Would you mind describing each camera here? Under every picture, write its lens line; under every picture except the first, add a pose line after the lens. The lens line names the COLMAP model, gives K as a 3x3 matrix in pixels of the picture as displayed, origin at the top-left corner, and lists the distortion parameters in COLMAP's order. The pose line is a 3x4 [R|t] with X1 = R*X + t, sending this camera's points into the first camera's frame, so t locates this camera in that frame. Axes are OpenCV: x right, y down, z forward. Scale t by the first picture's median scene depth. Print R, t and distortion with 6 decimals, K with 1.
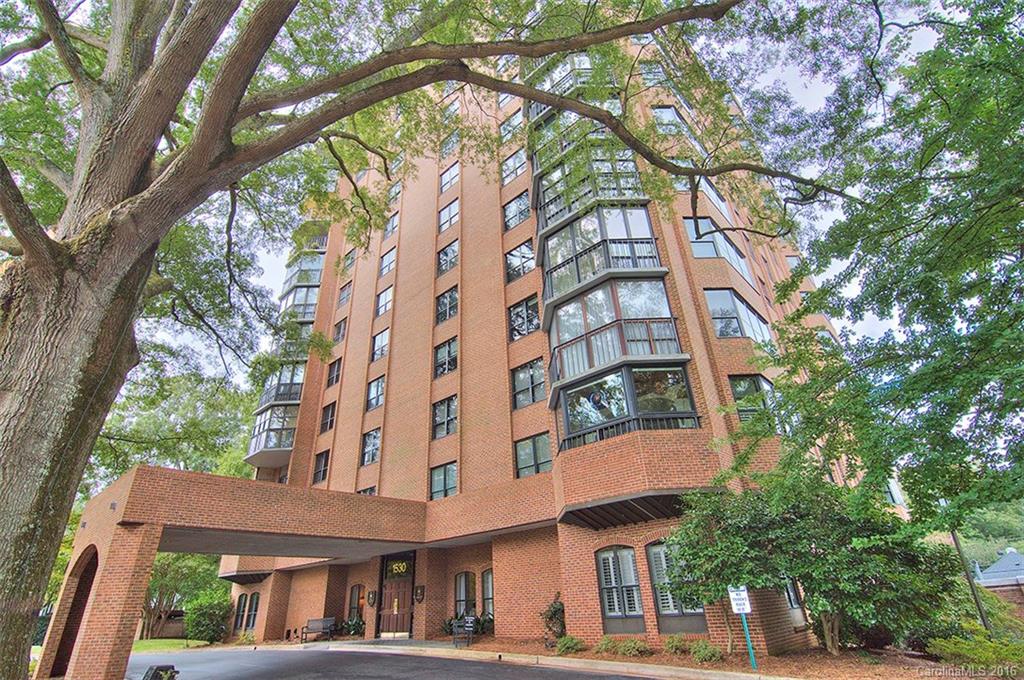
lens RADIAL K [[502.0, 0, 509.9], [0, 502.0, 338.5], [0, 0, 1]] dist [-0.003929, -0.000093]
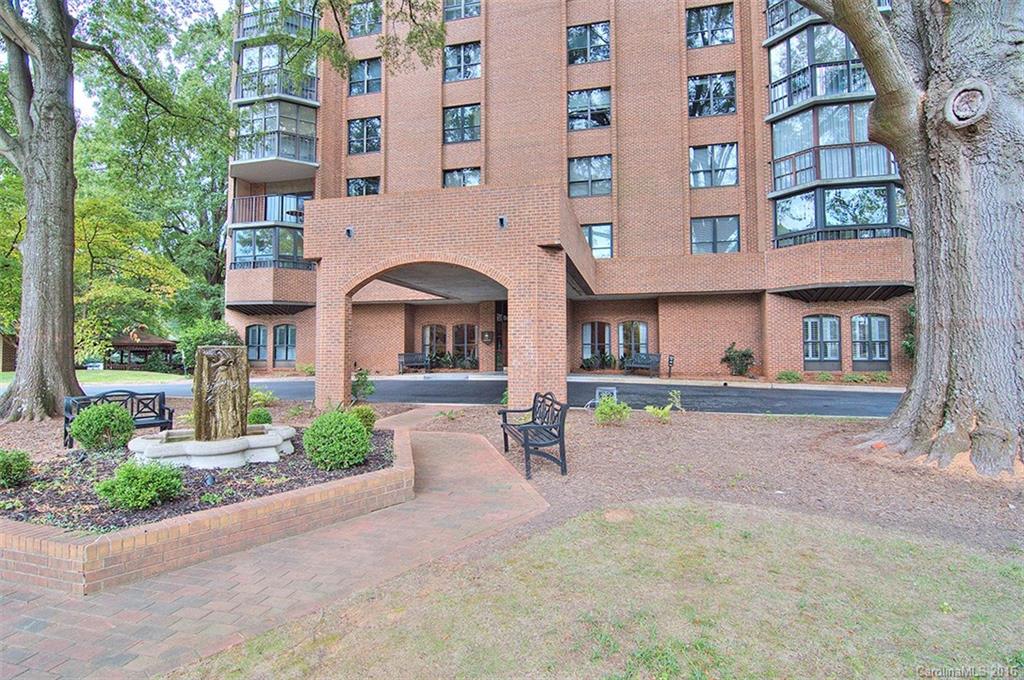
lens RADIAL K [[502.0, 0, 511.3], [0, 502.0, 337.1], [0, 0, 1]] dist [-0.003929, -0.000093]
pose [[0.873974, 0.060022, 0.482252, -1.061243], [-0.263842, 0.891961, 0.367141, 0.175645], [-0.408114, -0.448110, 0.795387, 0.219634]]
